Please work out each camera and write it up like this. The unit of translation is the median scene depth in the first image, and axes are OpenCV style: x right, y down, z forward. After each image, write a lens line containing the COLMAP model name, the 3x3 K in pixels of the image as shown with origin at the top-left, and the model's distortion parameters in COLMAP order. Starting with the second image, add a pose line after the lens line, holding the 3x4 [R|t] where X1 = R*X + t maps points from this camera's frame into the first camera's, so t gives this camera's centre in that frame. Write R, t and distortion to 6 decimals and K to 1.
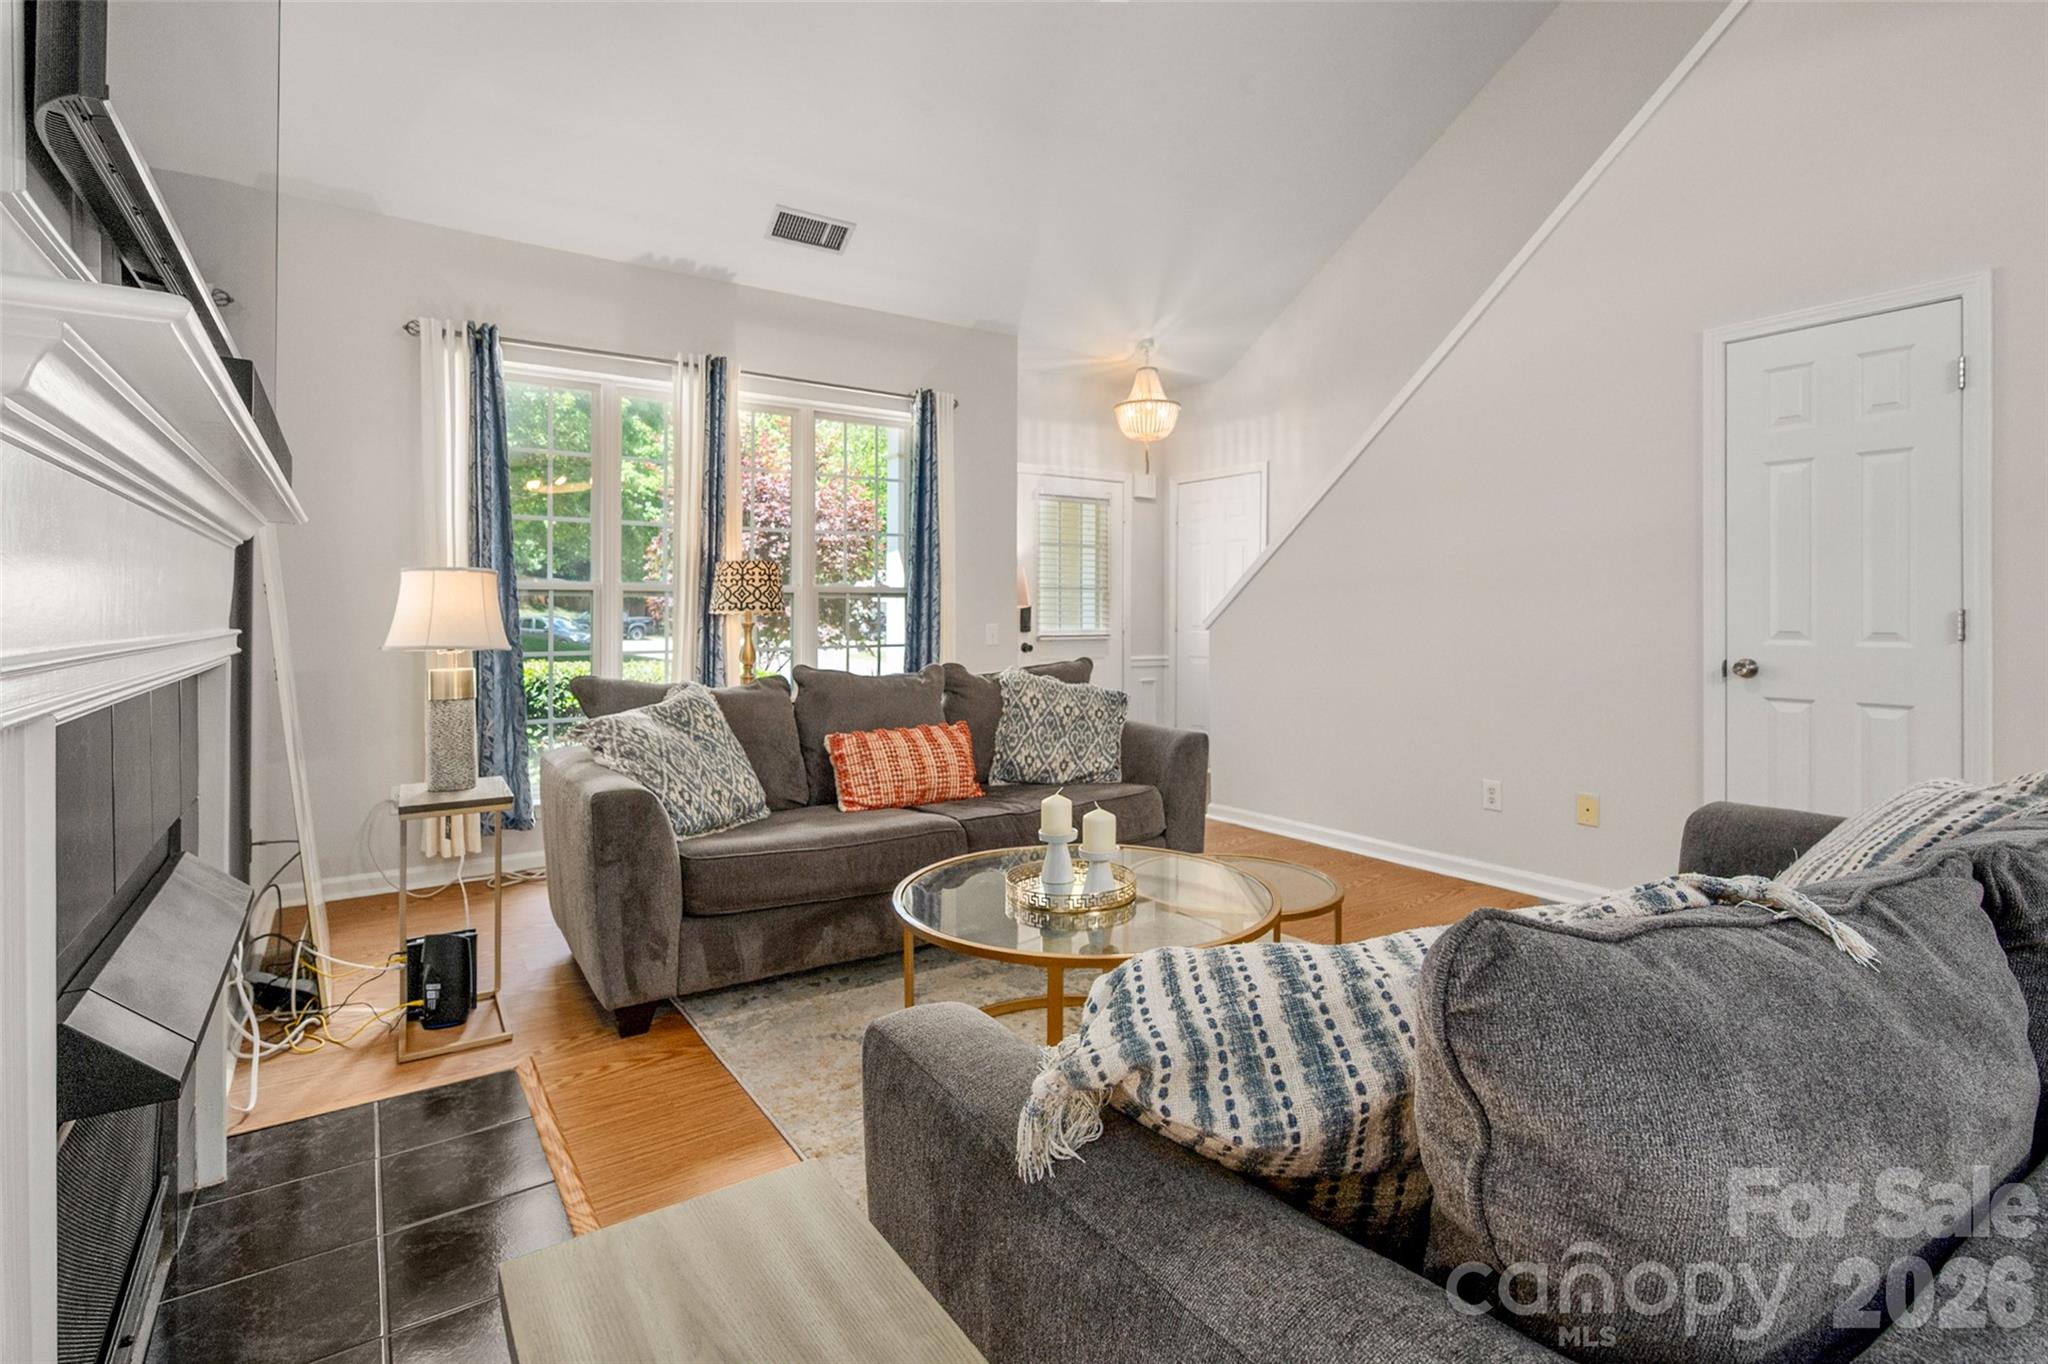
lens RADIAL K [[963.3, 0, 1031.6], [0, 963.3, 615.6], [0, 0, 1]] dist [-0.001626, 0.001030]
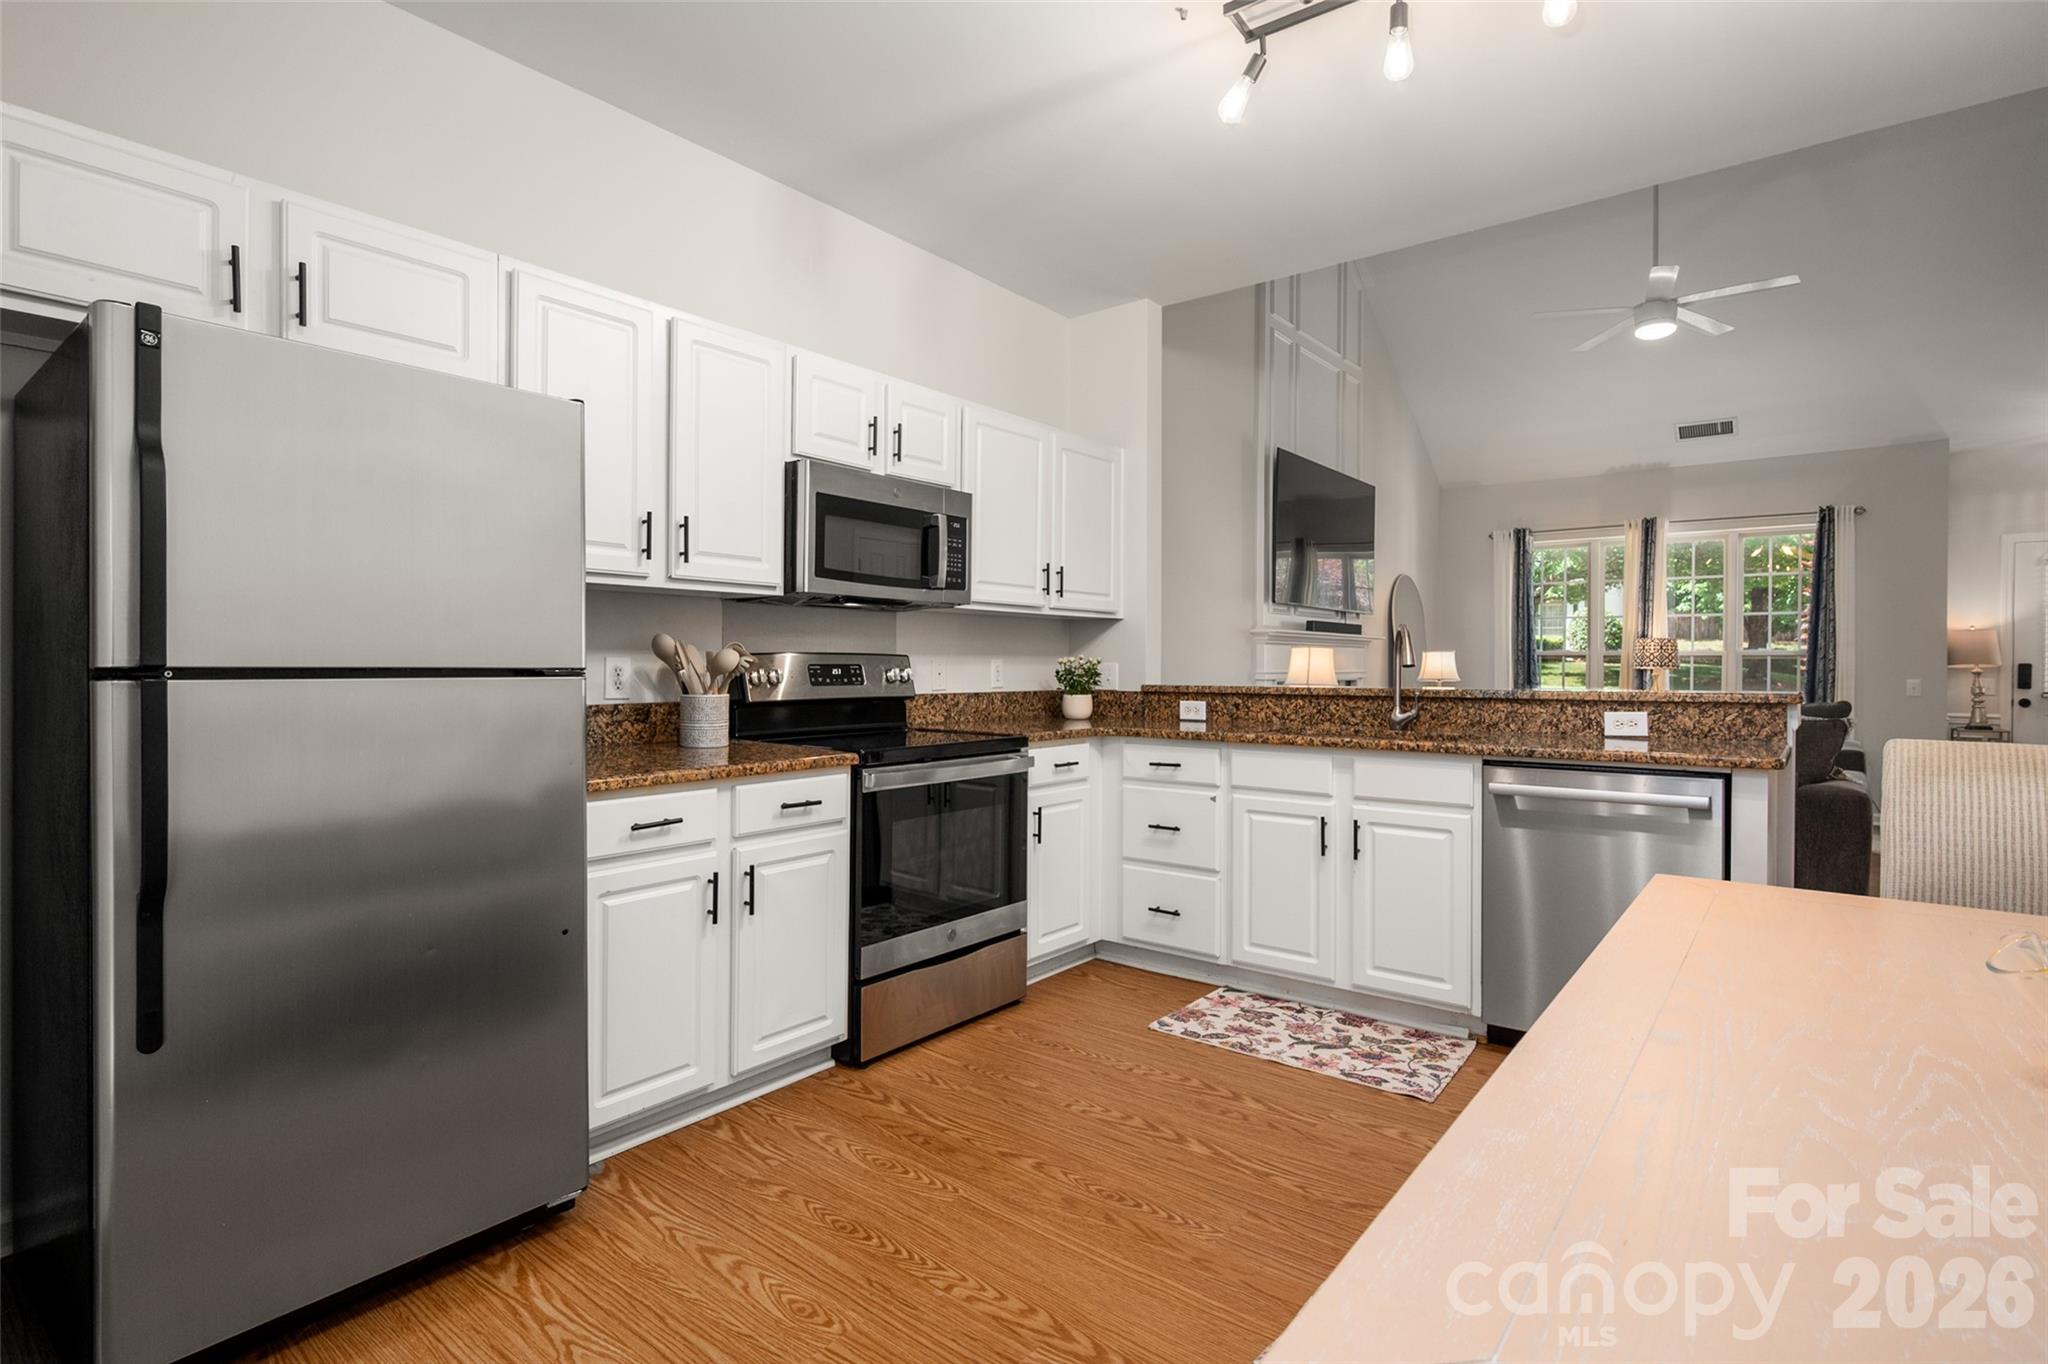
lens RADIAL K [[1004.8, 0, 1031.6], [0, 1004.8, 672.3], [0, 0, 1]] dist [-0.000921, -0.000549]
pose [[0.298635, 0.011256, -0.954301, 1.016404], [-0.007575, 0.999927, 0.009424, -0.004262], [0.954337, 0.004415, 0.298699, -0.556086]]
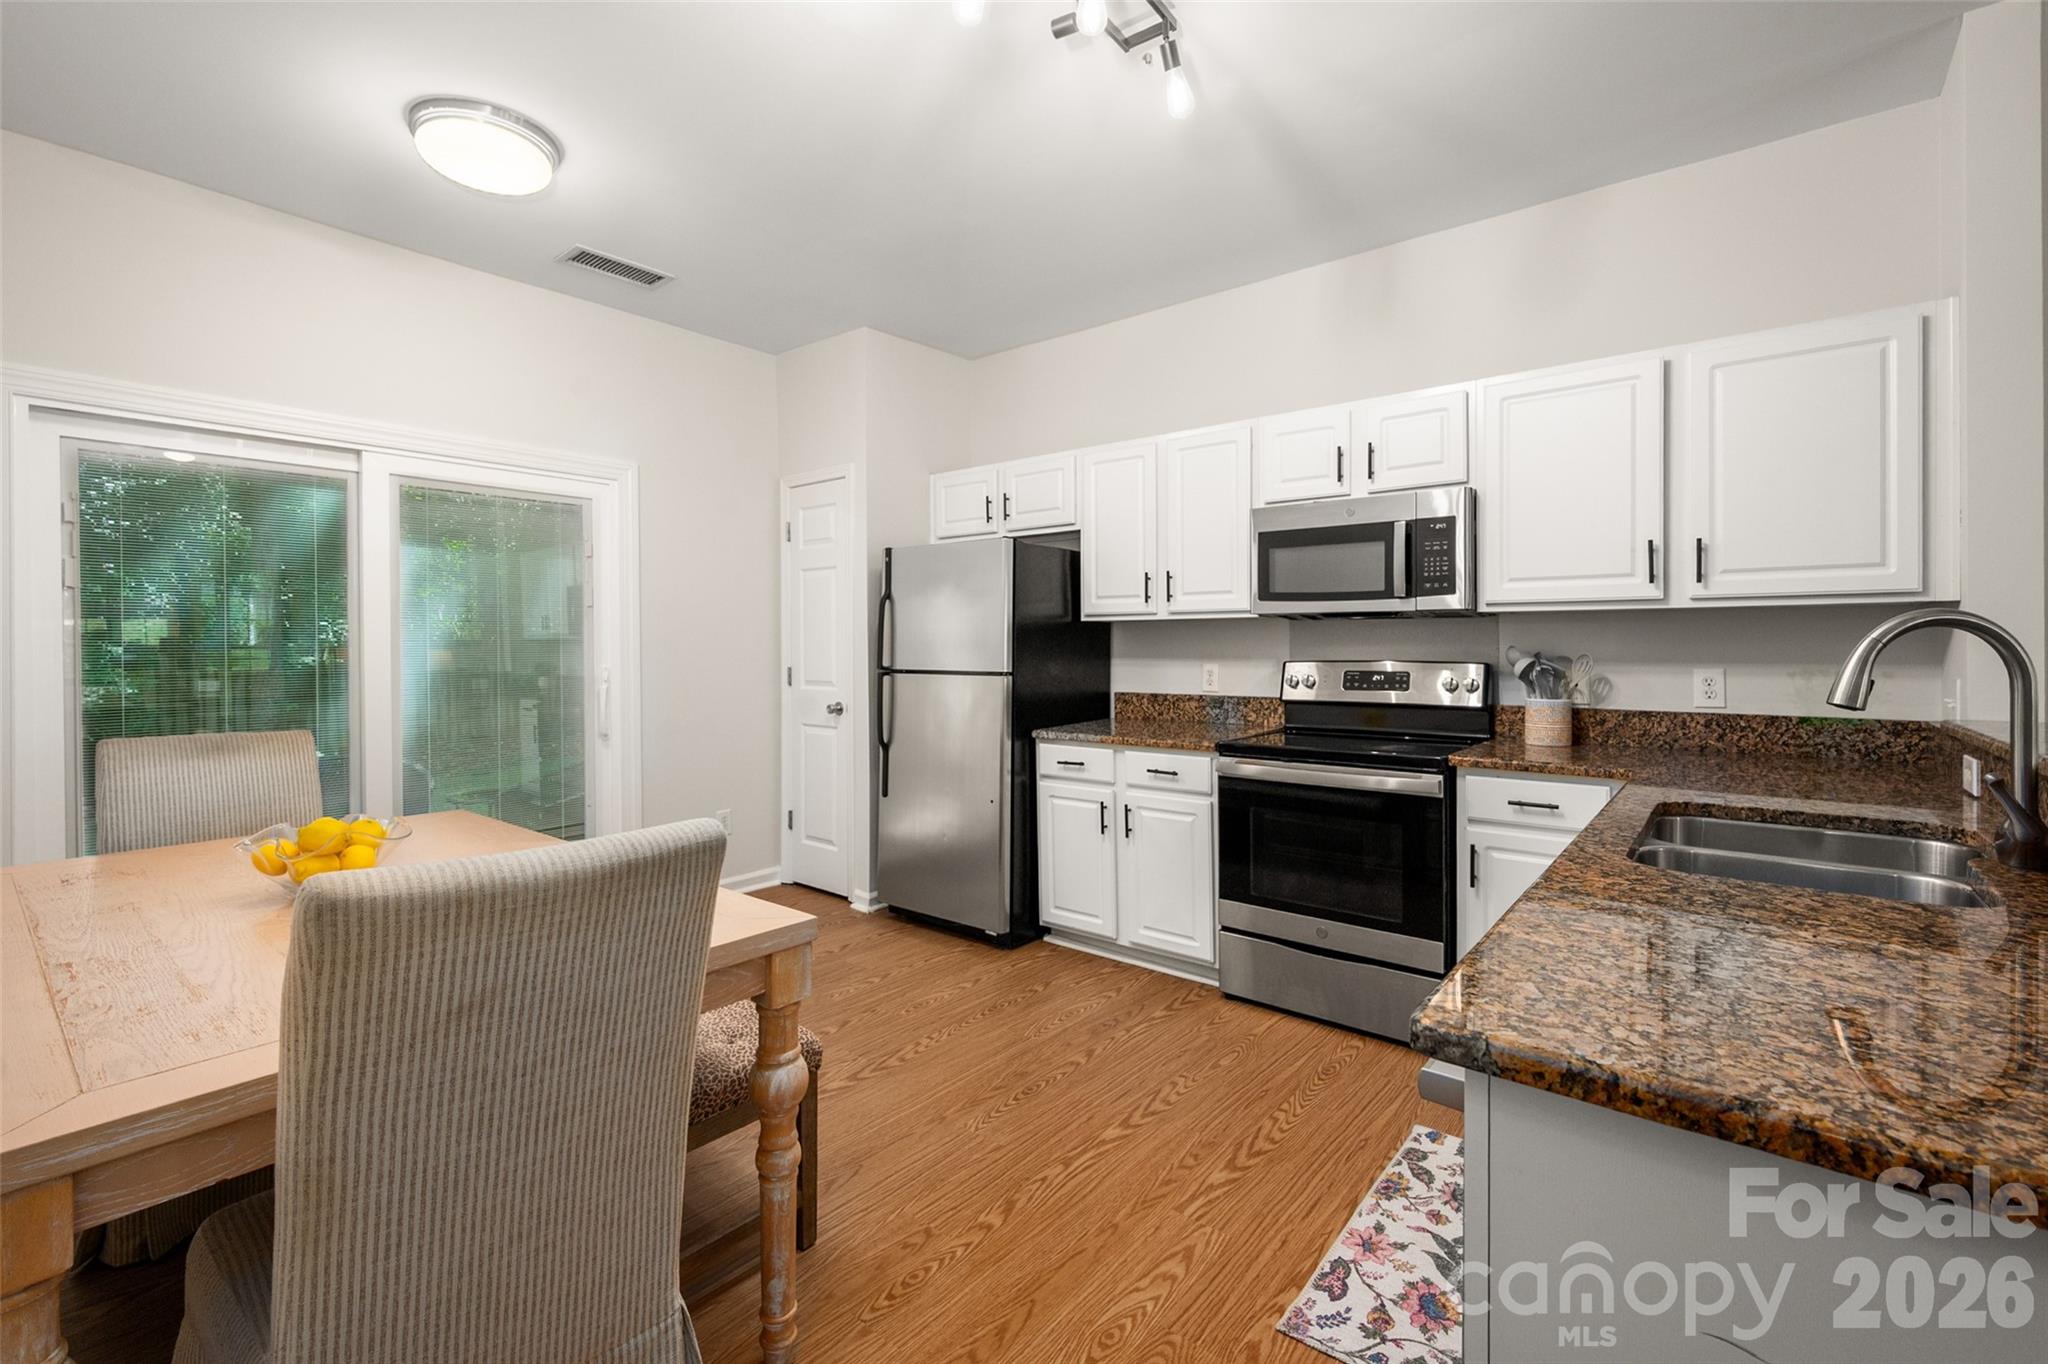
lens RADIAL K [[888.2, 0, 1034.7], [0, 888.2, 653.6], [0, 0, 1]] dist [-0.000355, 0.000166]
pose [[-0.957137, 0.005225, -0.289587, 0.736613], [0.001987, 0.999932, 0.011476, -0.024913], [0.289627, 0.010409, -0.957083, 0.125548]]
